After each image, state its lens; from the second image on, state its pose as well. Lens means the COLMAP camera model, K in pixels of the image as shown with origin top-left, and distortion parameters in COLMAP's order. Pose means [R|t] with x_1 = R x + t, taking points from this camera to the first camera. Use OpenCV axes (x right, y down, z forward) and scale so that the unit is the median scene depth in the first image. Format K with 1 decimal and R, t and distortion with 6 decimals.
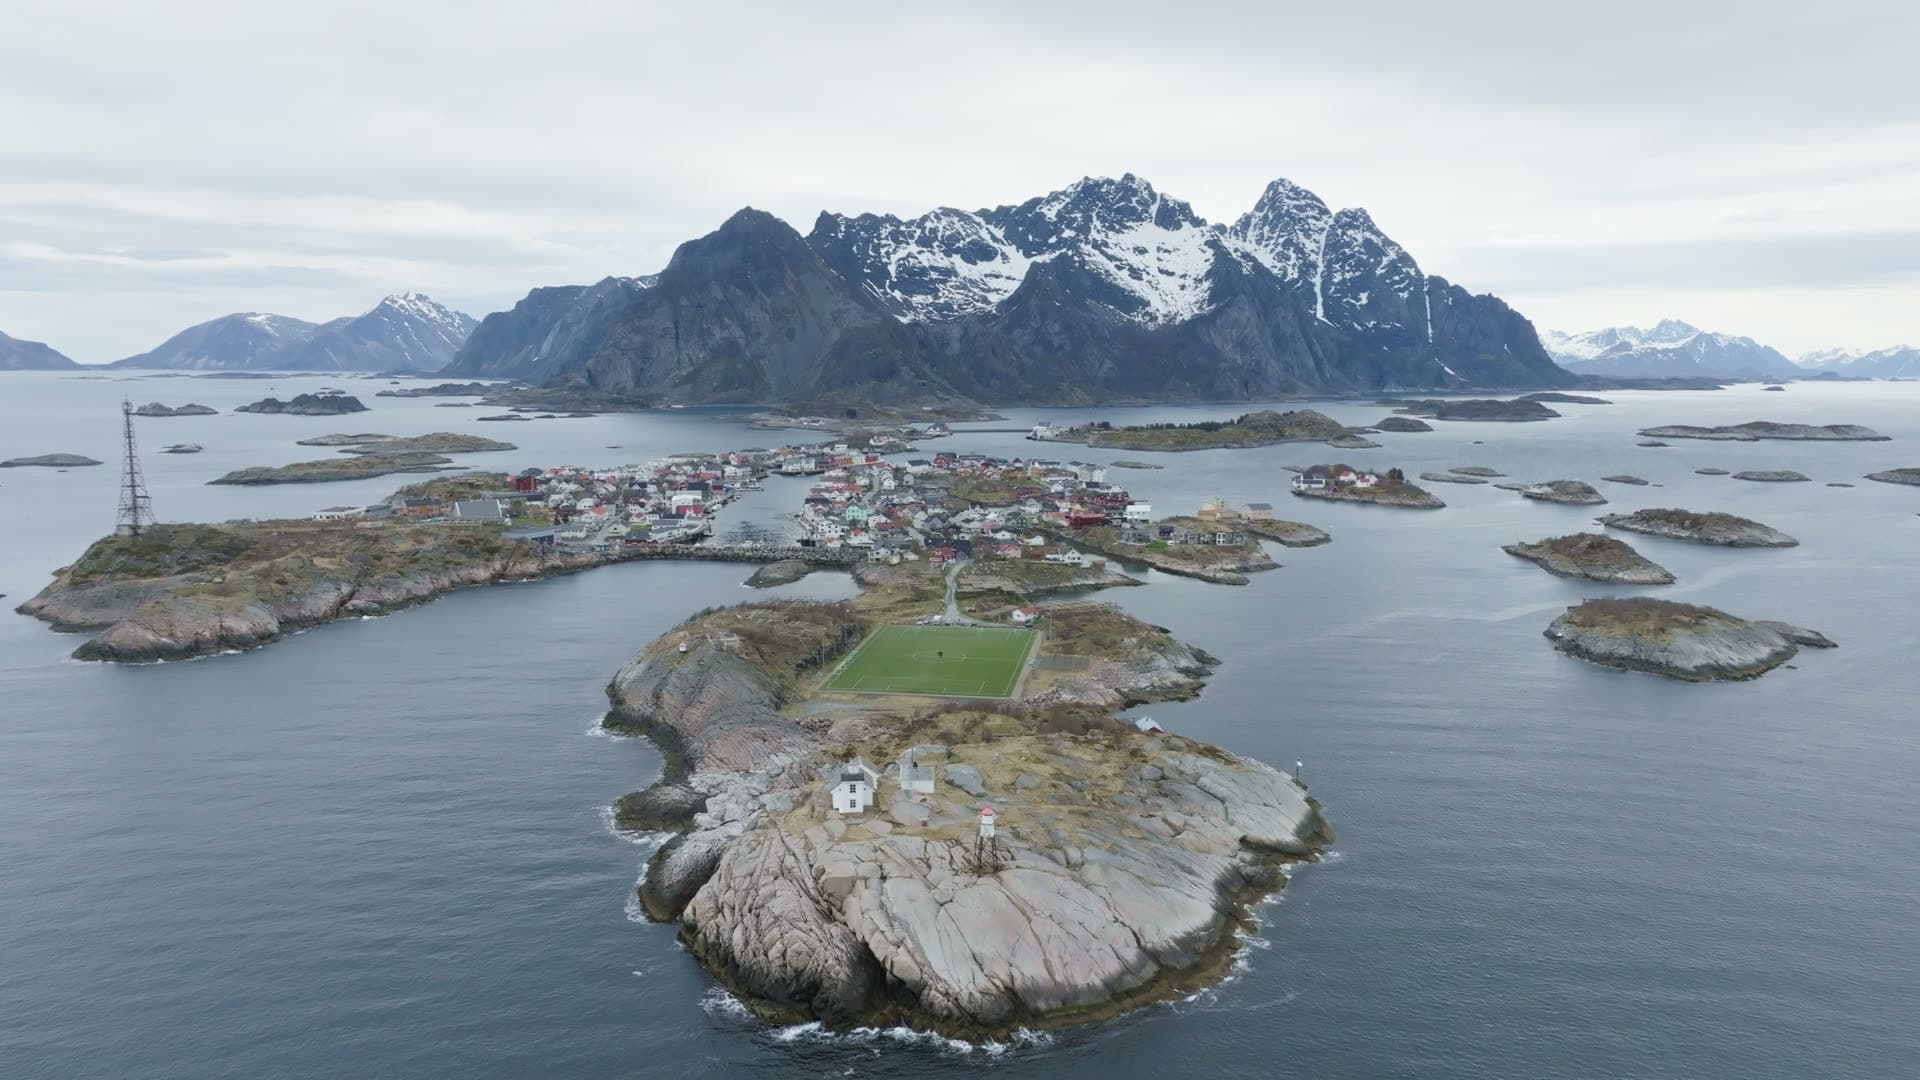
lens RADIAL K [[1351.5, 0, 959.4], [0, 1351.5, 542.6], [0, 0, 1]] dist [0.003058, 0.013142]
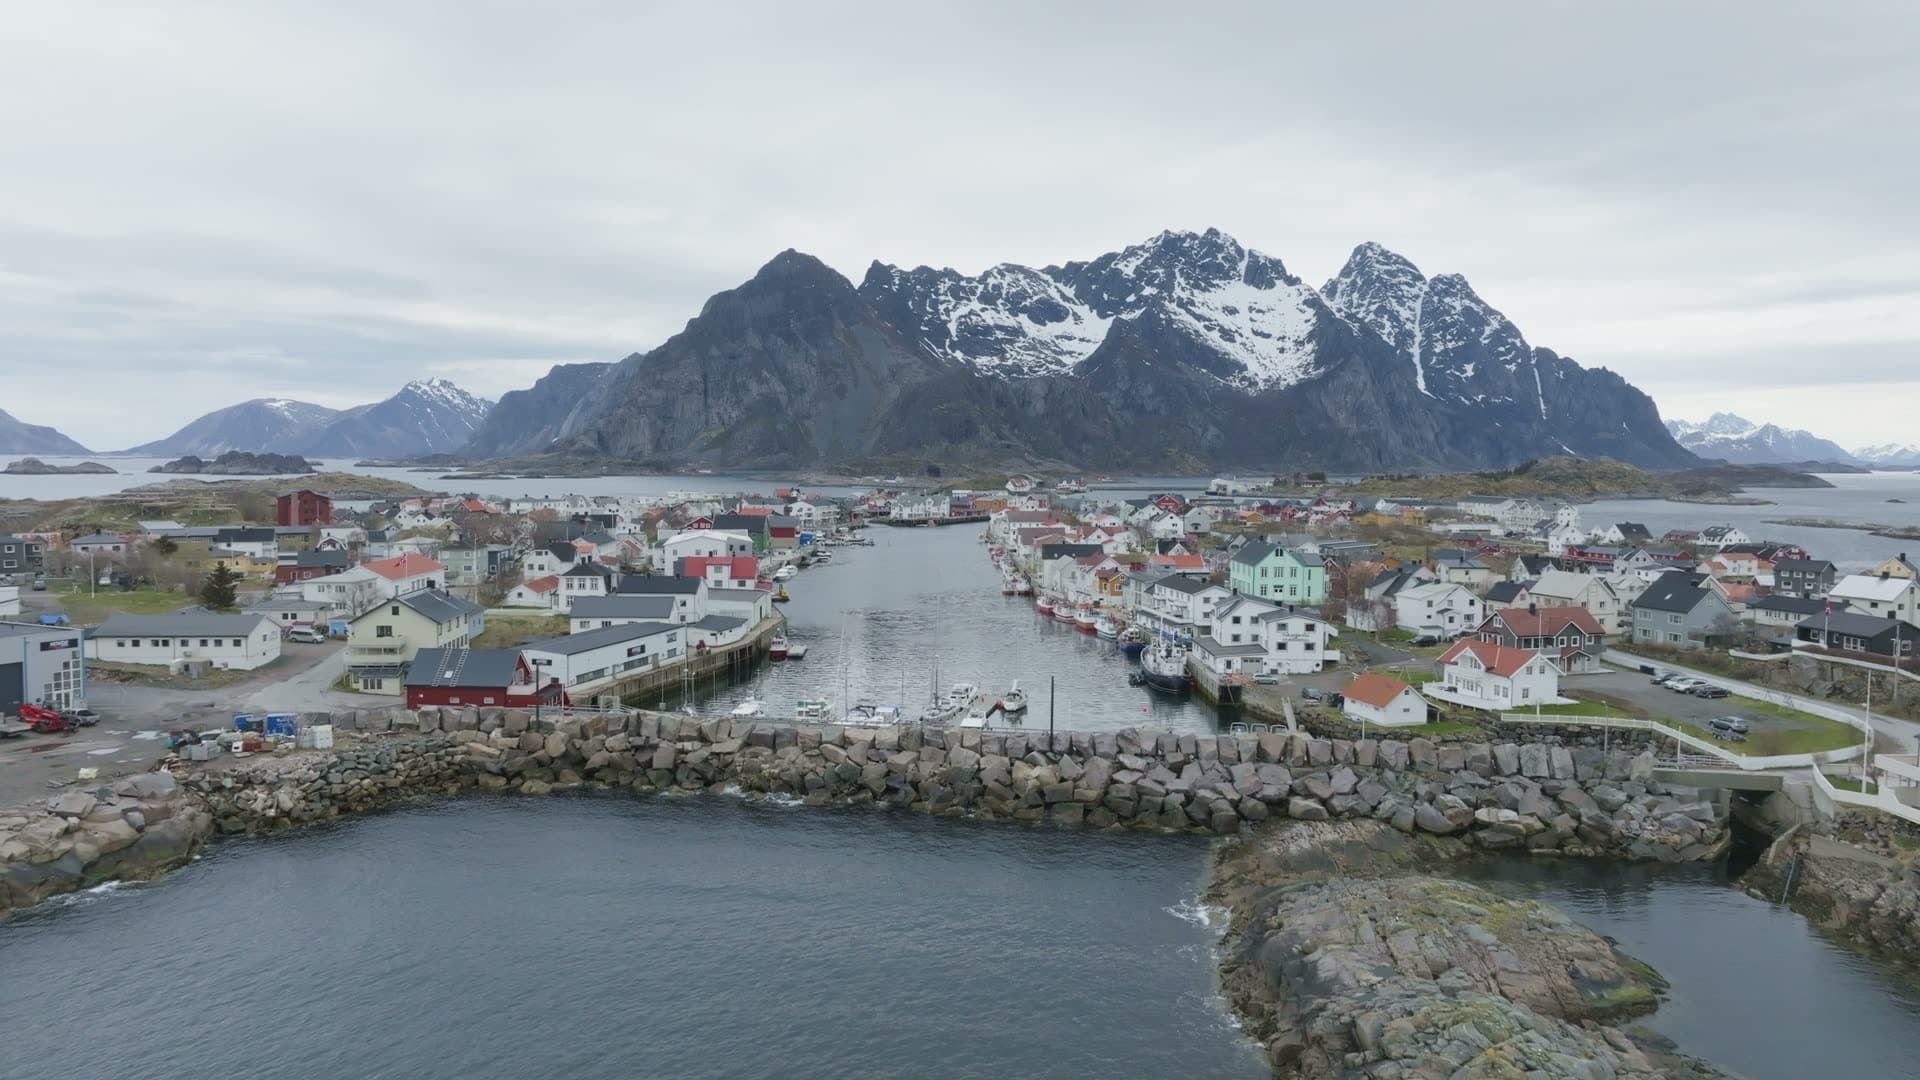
lens RADIAL K [[1351.5, 0, 961.1], [0, 1351.5, 538.6], [0, 0, 1]] dist [0.003058, 0.013142]
pose [[0.999823, 0.003557, -0.018477, -0.026304], [-0.004906, 0.997284, -0.073492, -0.001629], [0.018165, 0.073570, 0.997125, 0.131864]]
